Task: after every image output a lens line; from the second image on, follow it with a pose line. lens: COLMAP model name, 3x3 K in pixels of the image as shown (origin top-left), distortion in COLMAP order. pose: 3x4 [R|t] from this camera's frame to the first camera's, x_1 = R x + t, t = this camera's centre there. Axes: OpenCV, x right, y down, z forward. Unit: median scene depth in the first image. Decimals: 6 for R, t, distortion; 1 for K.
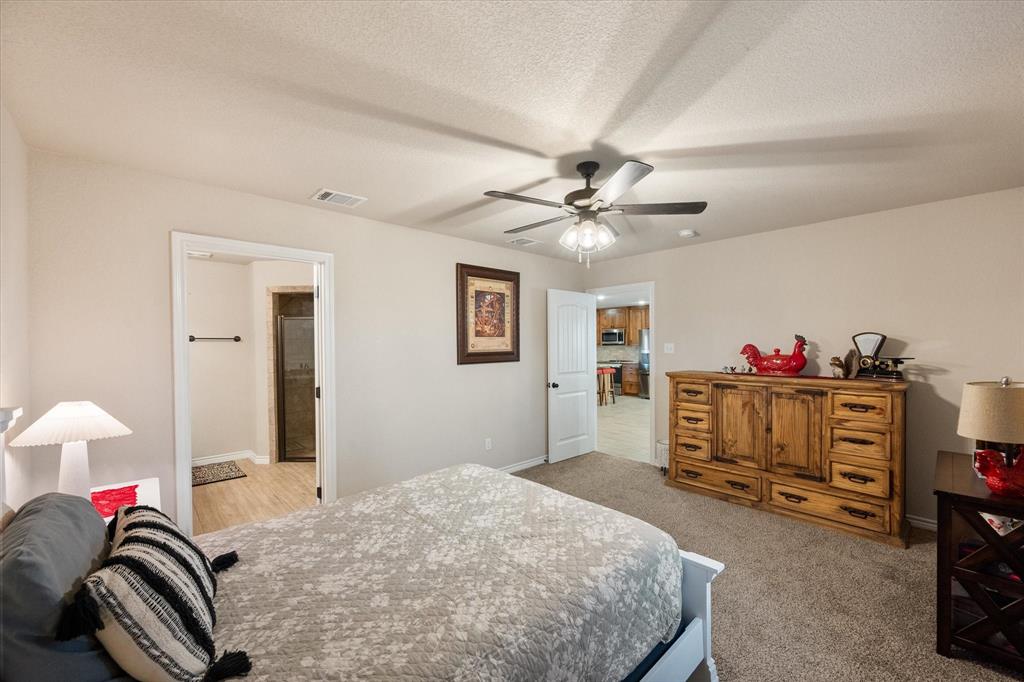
lens RADIAL K [[401.5, 0, 516.1], [0, 401.5, 346.7], [0, 0, 1]] dist [0.001360, 0.000056]
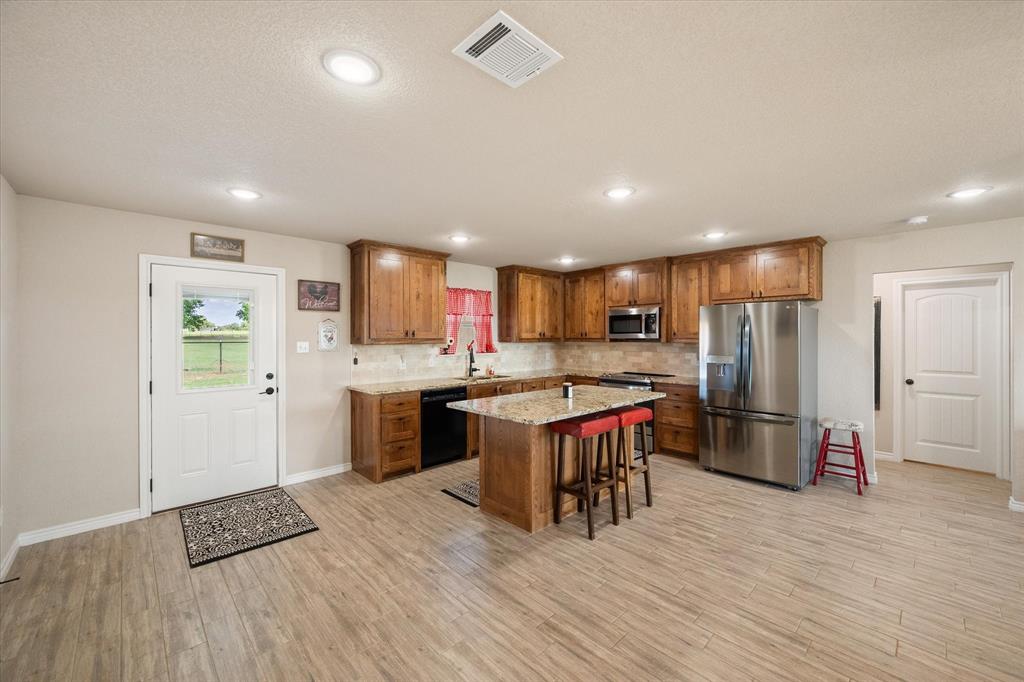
lens RADIAL K [[407.3, 0, 515.8], [0, 407.3, 339.6], [0, 0, 1]] dist [-0.000064, -0.000061]
pose [[0.999886, 0.004197, 0.014521, 0.101928], [-0.004233, 0.999988, 0.002438, -0.007334], [-0.014510, -0.002500, 0.999892, 0.549375]]
